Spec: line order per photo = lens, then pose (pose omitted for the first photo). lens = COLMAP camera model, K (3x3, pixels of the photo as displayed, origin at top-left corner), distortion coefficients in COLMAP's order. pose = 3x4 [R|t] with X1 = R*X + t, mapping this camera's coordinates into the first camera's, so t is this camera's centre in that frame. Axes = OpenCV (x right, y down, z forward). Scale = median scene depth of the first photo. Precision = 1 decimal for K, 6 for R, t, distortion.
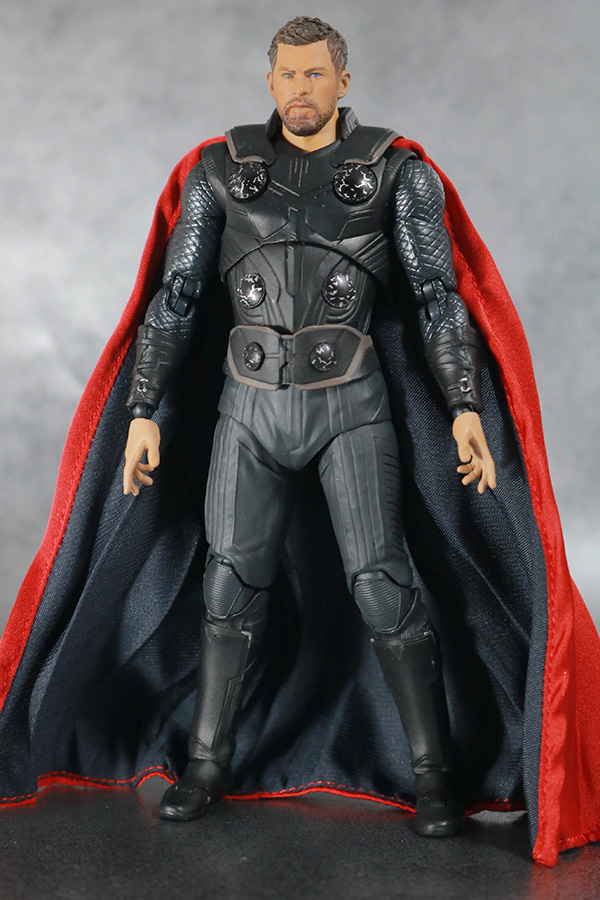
lens RADIAL K [[2018.1, 0, 301.6], [0, 2018.1, 447.6], [0, 0, 1]] dist [0.073760, 0.000000]
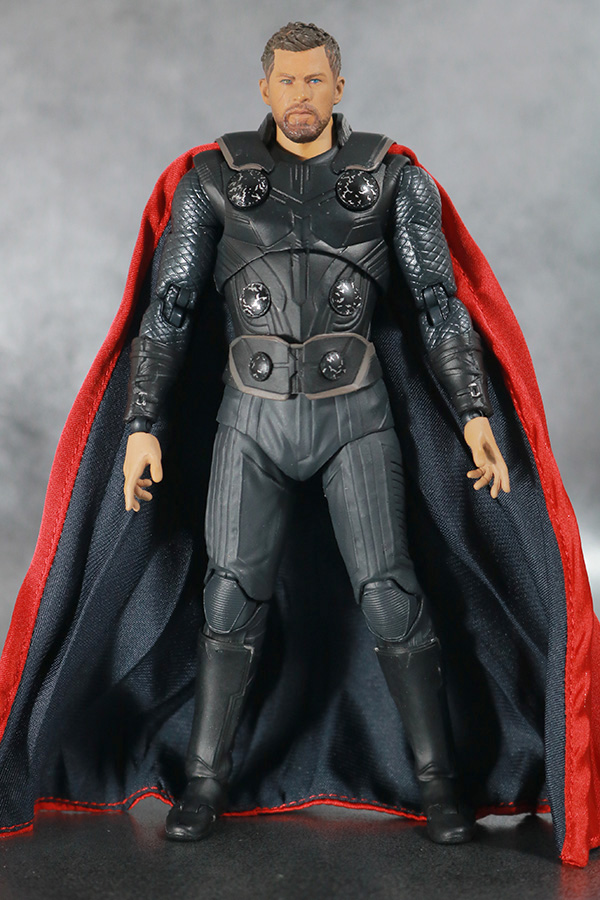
lens RADIAL K [[2018.1, 0, 303.5], [0, 2018.1, 450.8], [0, 0, 1]] dist [0.073760, 0.000000]
pose [[0.991749, -0.028608, 0.124965, -0.123912], [0.028941, 0.999581, -0.000850, -0.002467], [-0.124888, 0.004459, 0.992161, 0.018377]]
